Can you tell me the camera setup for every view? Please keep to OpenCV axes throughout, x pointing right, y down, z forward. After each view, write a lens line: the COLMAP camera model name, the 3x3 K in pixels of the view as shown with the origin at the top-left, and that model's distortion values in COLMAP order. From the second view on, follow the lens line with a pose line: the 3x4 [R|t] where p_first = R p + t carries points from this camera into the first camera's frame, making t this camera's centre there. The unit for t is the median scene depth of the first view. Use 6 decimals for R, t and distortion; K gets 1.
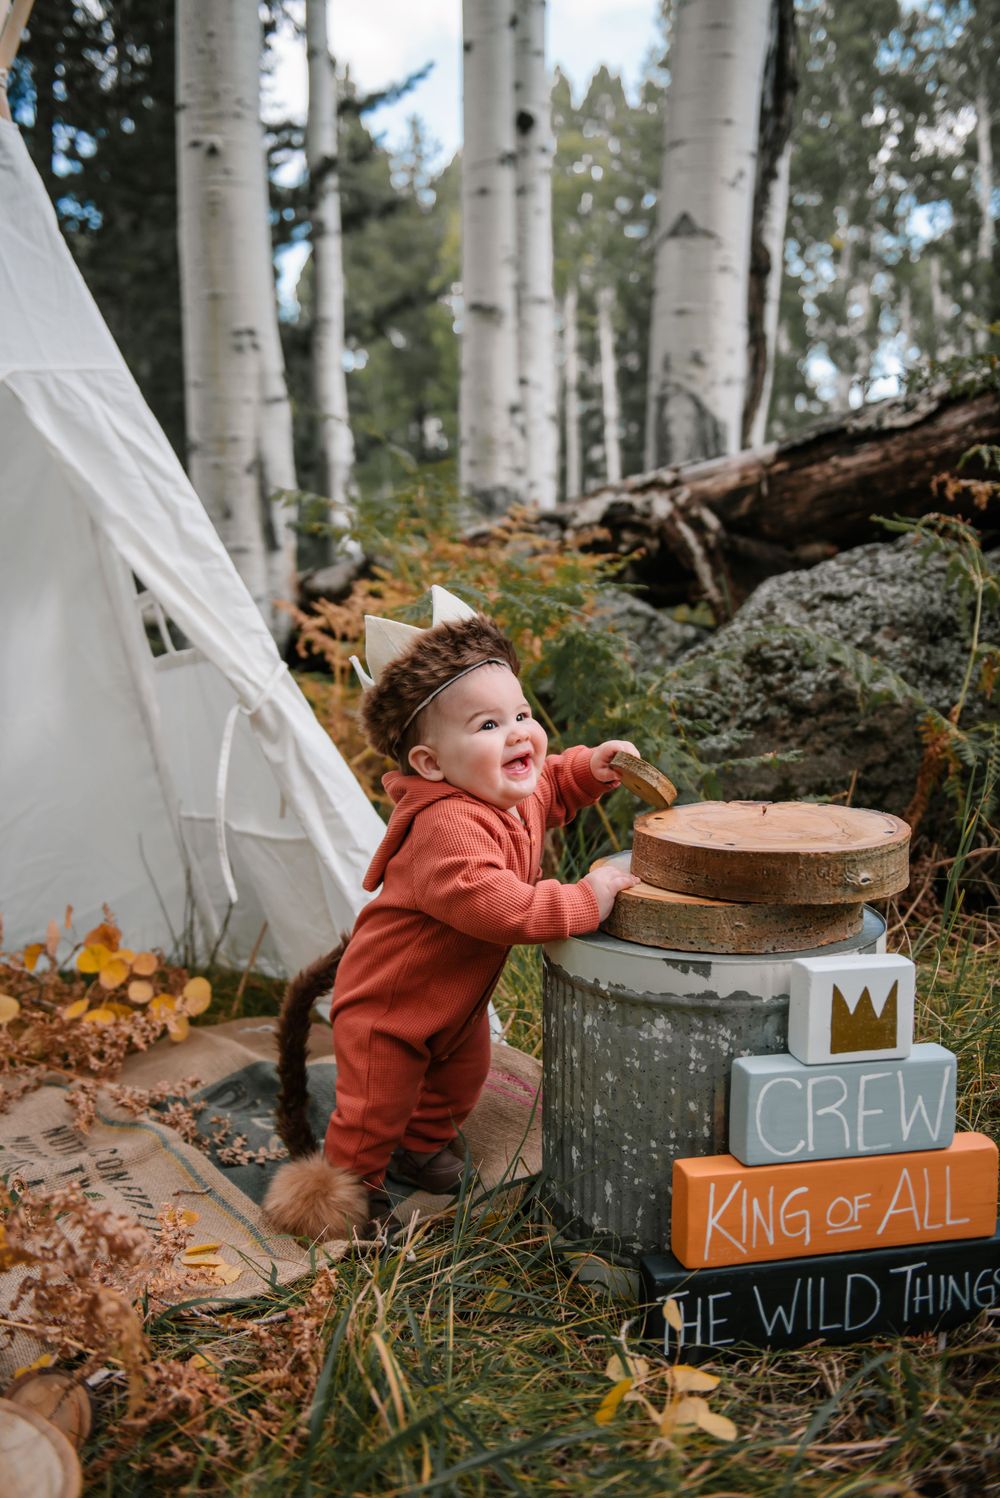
lens RADIAL K [[1291.6, 0, 491.9], [0, 1291.6, 762.8], [0, 0, 1]] dist [-0.022755, 0.025395]
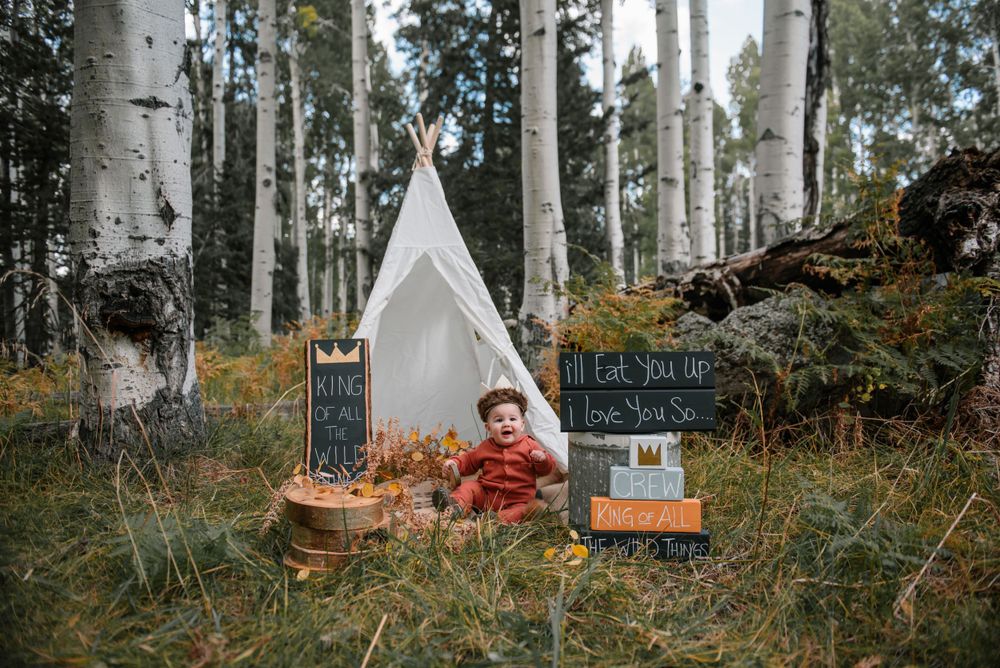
lens RADIAL K [[676.0, 0, 498.9], [0, 676.0, 328.0], [0, 0, 1]] dist [-0.057668, -0.002362]
pose [[0.949661, -0.000077, -0.313279, 0.213692], [-0.031914, 0.994774, -0.096987, 0.028602], [0.311649, 0.102102, 0.944696, -0.333494]]
